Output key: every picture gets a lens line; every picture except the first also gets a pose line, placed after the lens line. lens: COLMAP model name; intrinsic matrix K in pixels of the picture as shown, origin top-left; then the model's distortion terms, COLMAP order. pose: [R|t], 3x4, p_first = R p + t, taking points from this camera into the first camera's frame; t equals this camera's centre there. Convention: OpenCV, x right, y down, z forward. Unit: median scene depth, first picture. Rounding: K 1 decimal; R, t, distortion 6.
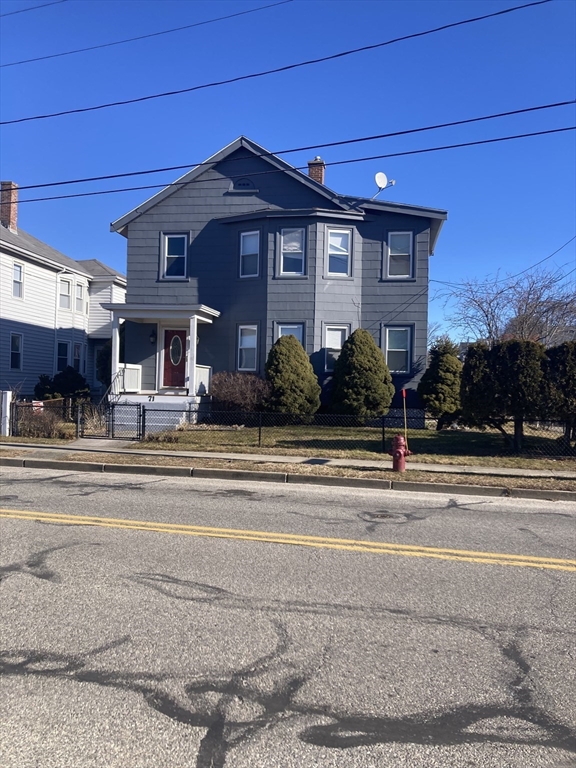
lens RADIAL K [[630.1, 0, 287.8], [0, 630.1, 383.5], [0, 0, 1]] dist [0.030554, 0.008821]
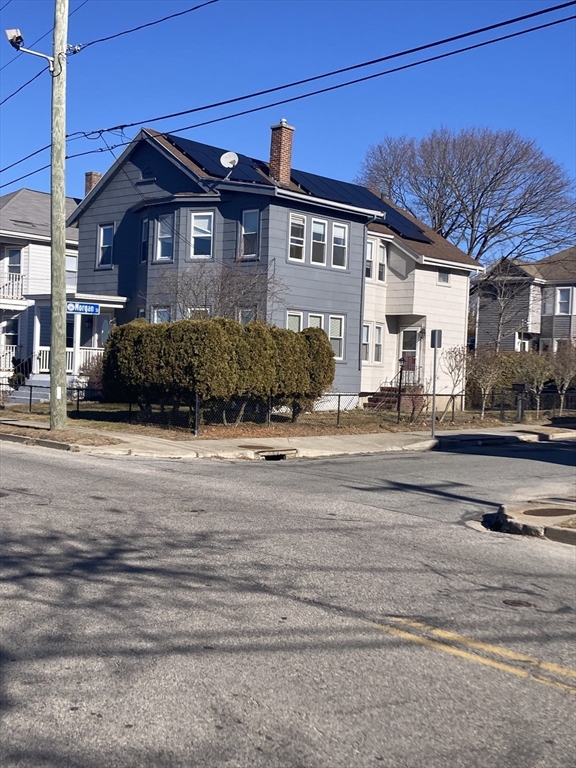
lens RADIAL K [[997.3, 0, 288.2], [0, 997.3, 384.7], [0, 0, 1]] dist [0.008240, 0.000000]
pose [[0.830494, 0.014958, -0.556826, 1.079377], [-0.013365, 0.999887, 0.006927, 0.017551], [0.556867, 0.001689, 0.830600, -0.239803]]
